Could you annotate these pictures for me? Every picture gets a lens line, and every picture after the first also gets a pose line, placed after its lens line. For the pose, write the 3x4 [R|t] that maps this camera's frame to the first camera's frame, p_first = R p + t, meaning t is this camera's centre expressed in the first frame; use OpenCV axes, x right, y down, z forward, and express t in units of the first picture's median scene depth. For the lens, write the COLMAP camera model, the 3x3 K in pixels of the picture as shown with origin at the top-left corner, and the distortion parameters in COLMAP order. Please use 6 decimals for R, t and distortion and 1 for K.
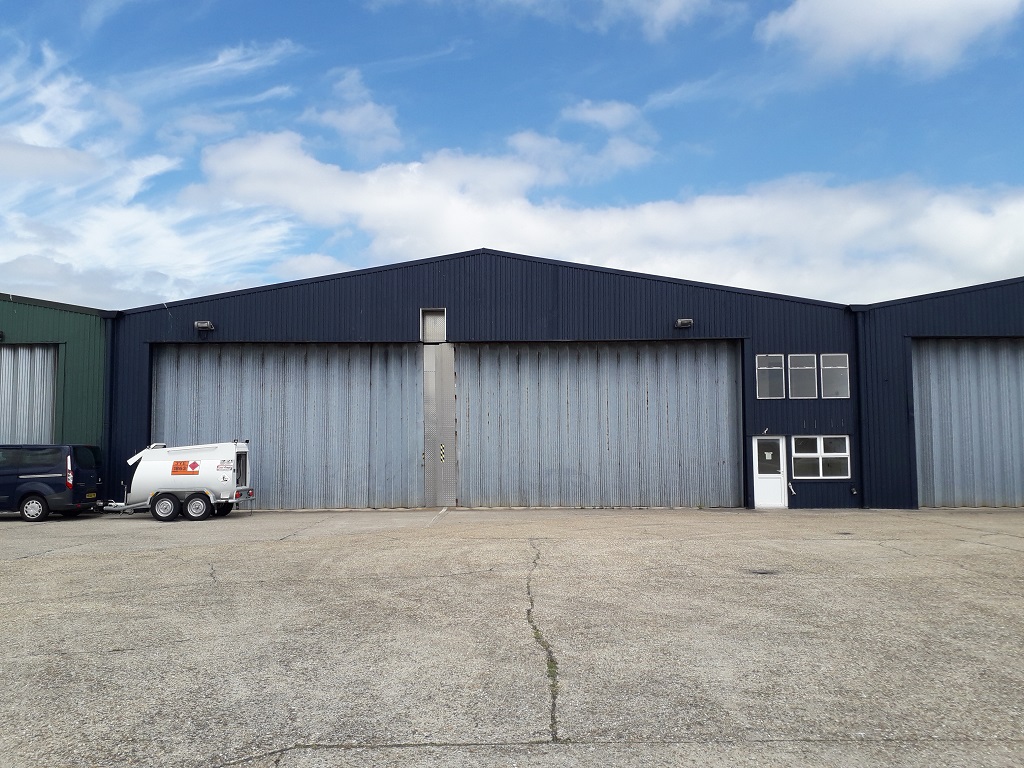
lens RADIAL K [[840.0, 0, 512.0], [0, 840.0, 384.0], [0, 0, 1]] dist [0.040214, -0.054671]
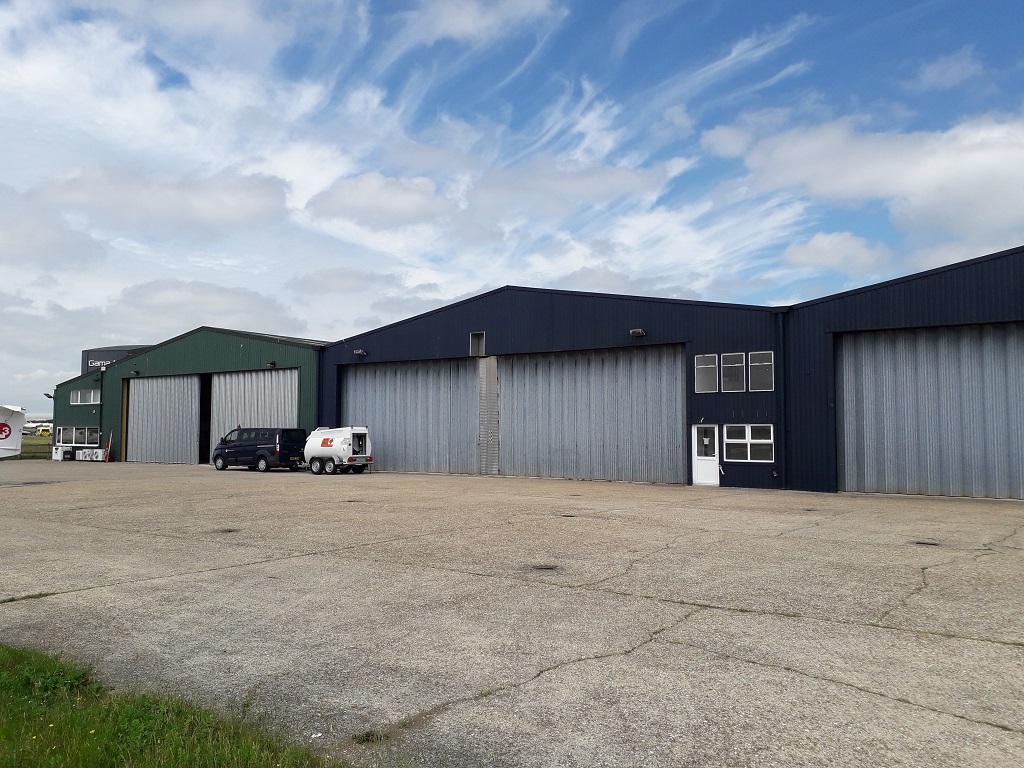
lens RADIAL K [[840.0, 0, 512.0], [0, 840.0, 384.0], [0, 0, 1]] dist [0.040214, -0.054671]
pose [[0.815856, -0.024062, -0.577754, 0.747486], [0.035399, 0.999338, 0.008367, -0.013594], [0.577171, -0.027279, 0.816168, -0.108719]]
